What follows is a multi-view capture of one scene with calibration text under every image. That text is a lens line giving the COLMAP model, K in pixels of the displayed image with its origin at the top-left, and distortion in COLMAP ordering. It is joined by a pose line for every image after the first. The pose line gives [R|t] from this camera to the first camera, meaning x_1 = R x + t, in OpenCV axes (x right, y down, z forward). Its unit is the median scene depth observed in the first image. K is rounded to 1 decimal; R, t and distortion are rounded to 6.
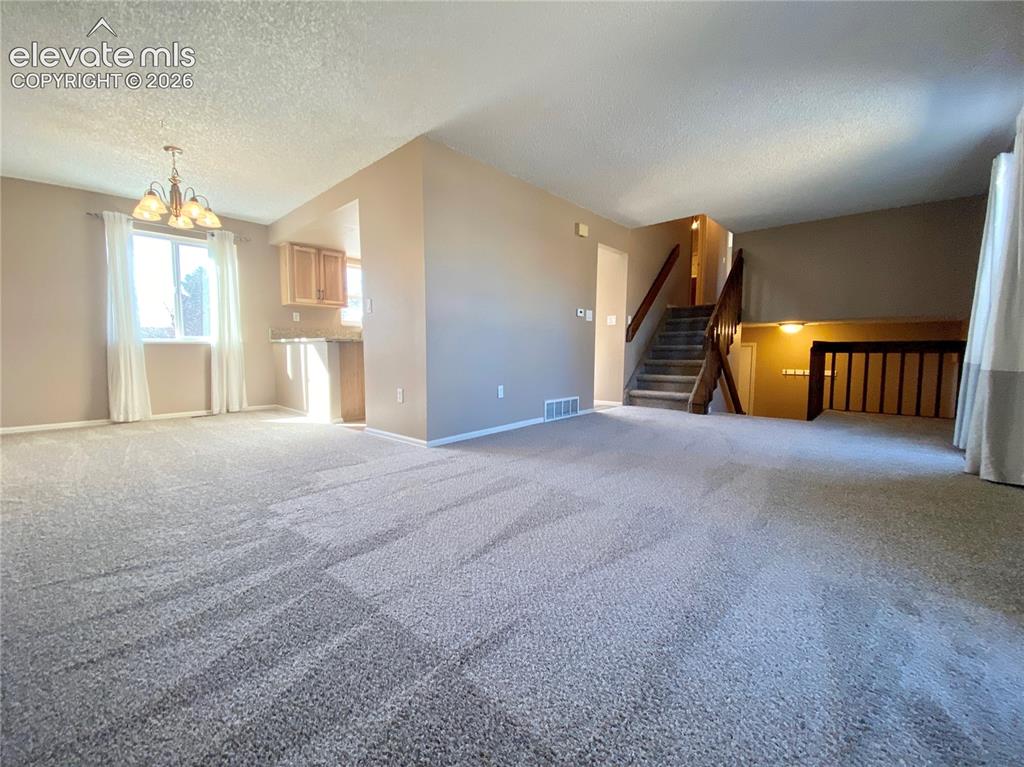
lens RADIAL K [[413.6, 0, 510.2], [0, 413.6, 385.9], [0, 0, 1]] dist [0.024611, -0.021312]
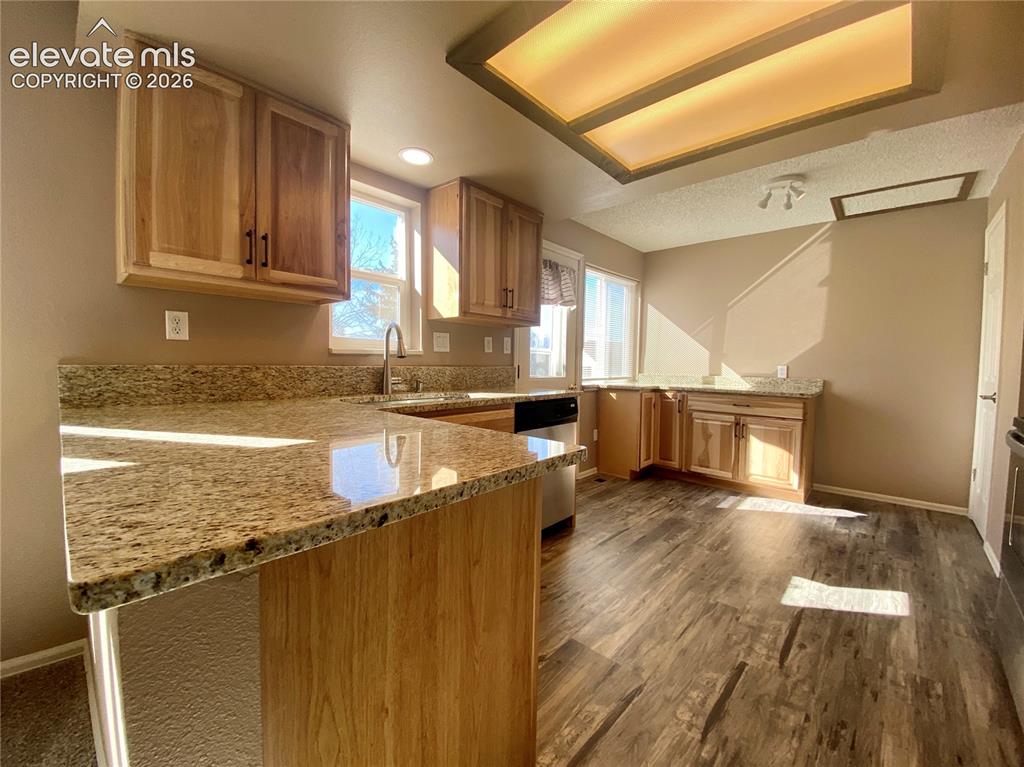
lens RADIAL K [[413.6, 0, 510.2], [0, 413.6, 385.9], [0, 0, 1]] dist [0.024611, -0.021312]
pose [[0.999850, 0.015005, -0.008662, -0.290964], [-0.015263, 0.999419, -0.030488, -0.124786], [0.008199, 0.030615, 0.999498, 0.751271]]
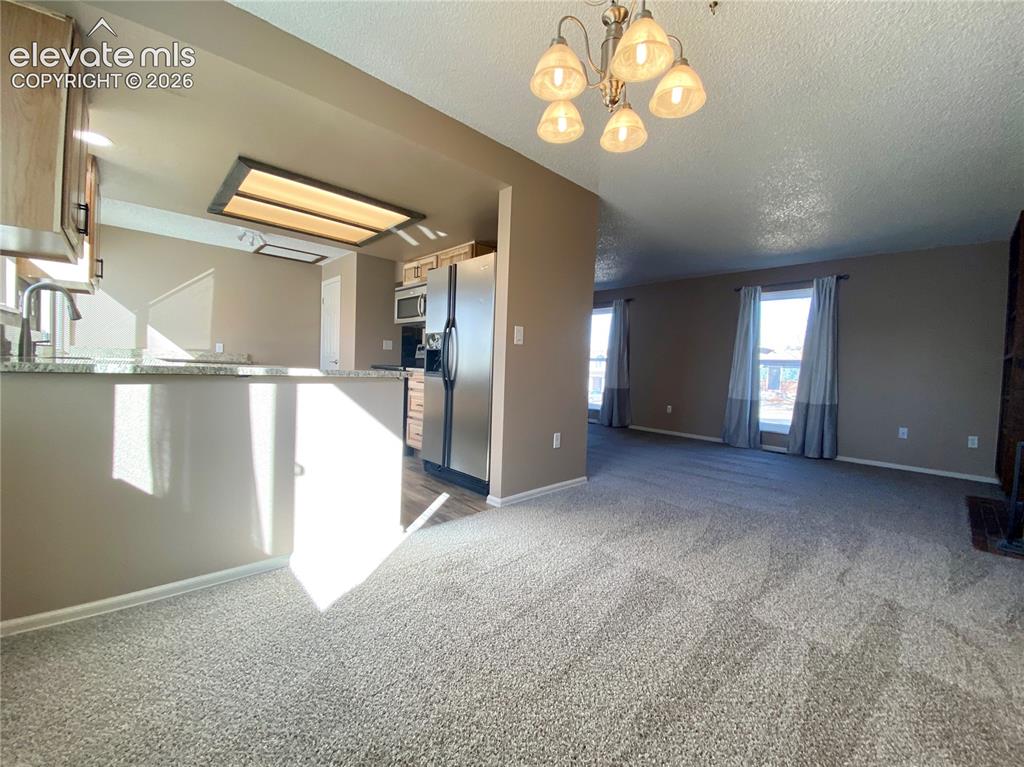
lens RADIAL K [[413.6, 0, 510.2], [0, 413.6, 385.9], [0, 0, 1]] dist [0.024611, -0.021312]
pose [[0.104977, -0.036972, 0.993787, -0.768037], [0.048260, 0.998321, 0.032043, -0.087229], [-0.993303, 0.044597, 0.106585, 0.673840]]
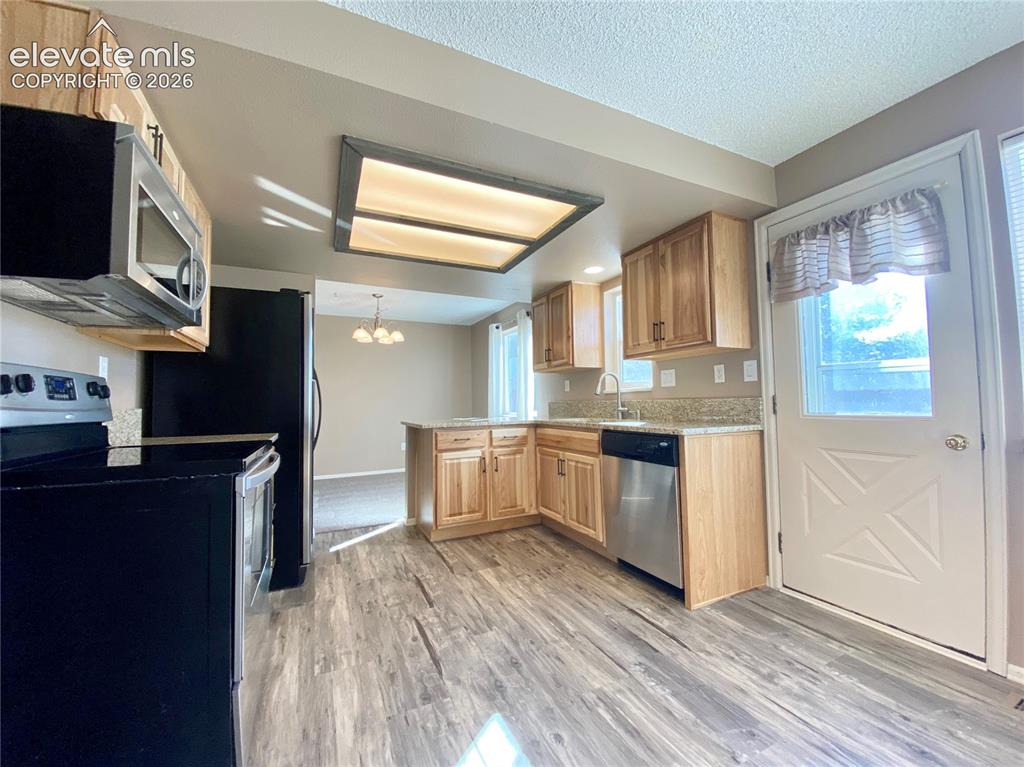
lens RADIAL K [[413.6, 0, 510.2], [0, 413.6, 385.9], [0, 0, 1]] dist [0.024611, -0.021312]
pose [[-0.390626, -0.030109, -0.920057, 0.231530], [-0.064887, 0.997880, -0.005107, -0.163814], [0.918260, 0.057705, -0.391751, 1.272847]]
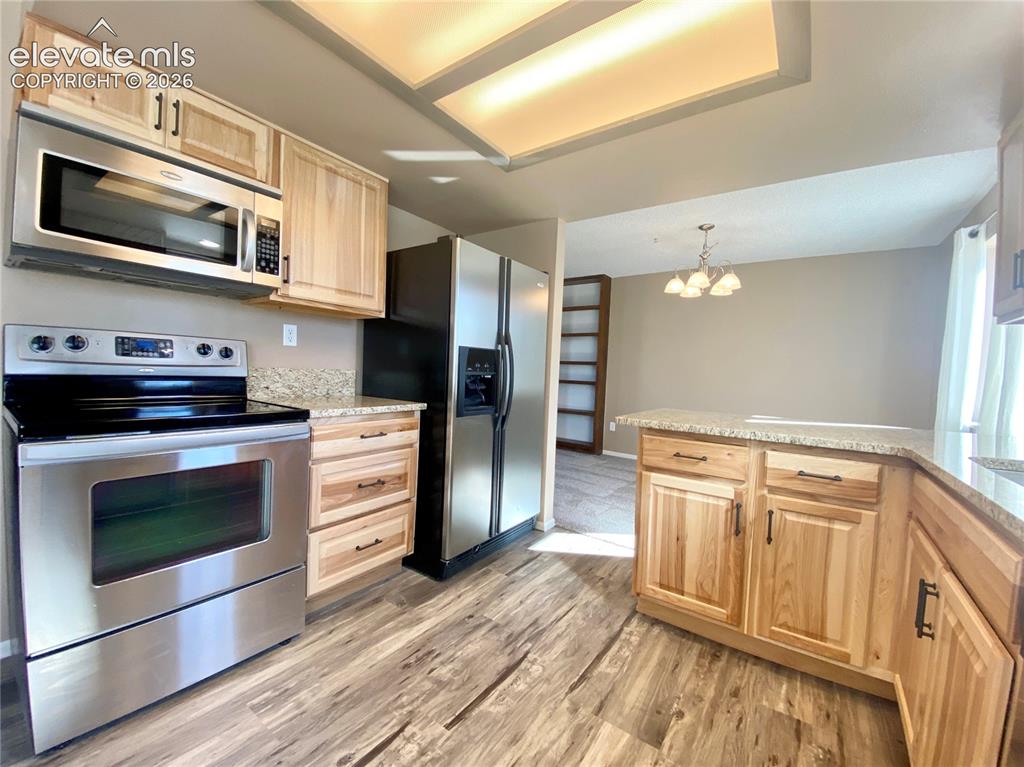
lens RADIAL K [[413.6, 0, 510.2], [0, 413.6, 385.9], [0, 0, 1]] dist [0.024611, -0.021312]
pose [[-0.993282, -0.037992, -0.109302, -0.127916], [-0.052078, 0.990270, 0.129051, -0.172378], [0.103335, 0.133876, -0.985596, 1.268801]]
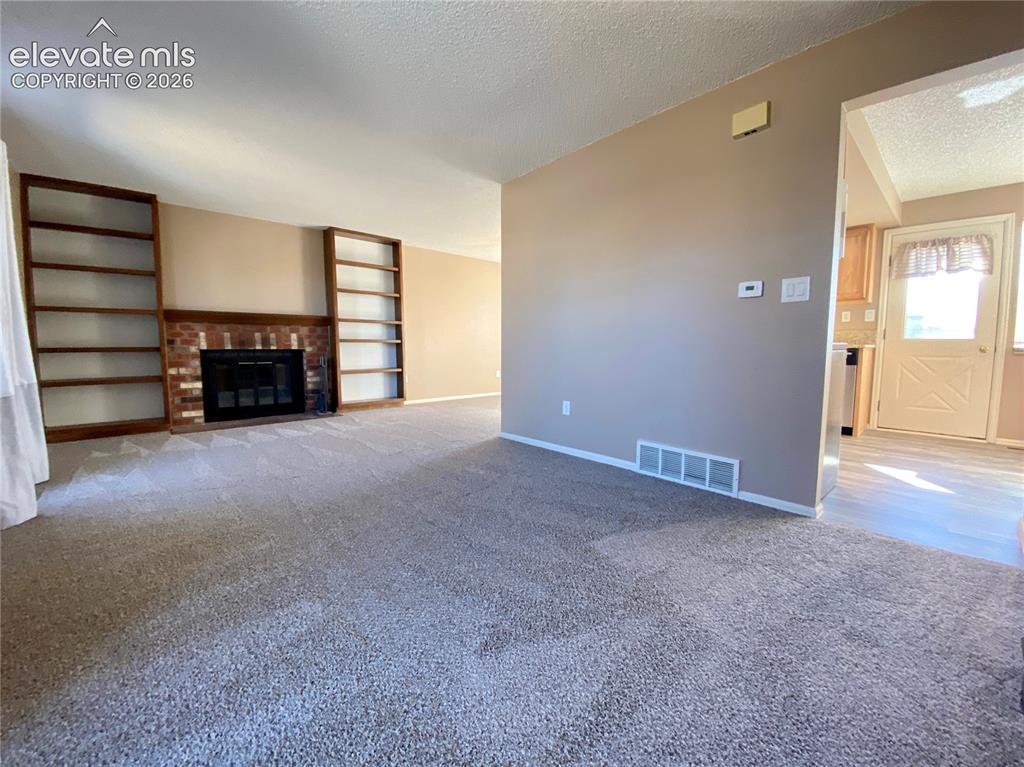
lens RADIAL K [[413.6, 0, 510.2], [0, 413.6, 385.9], [0, 0, 1]] dist [0.024611, -0.021312]
pose [[-0.107588, 0.096401, -0.989511, 0.626111], [-0.087818, 0.990476, 0.106043, -0.084289], [0.990309, 0.098305, -0.098098, 0.711321]]
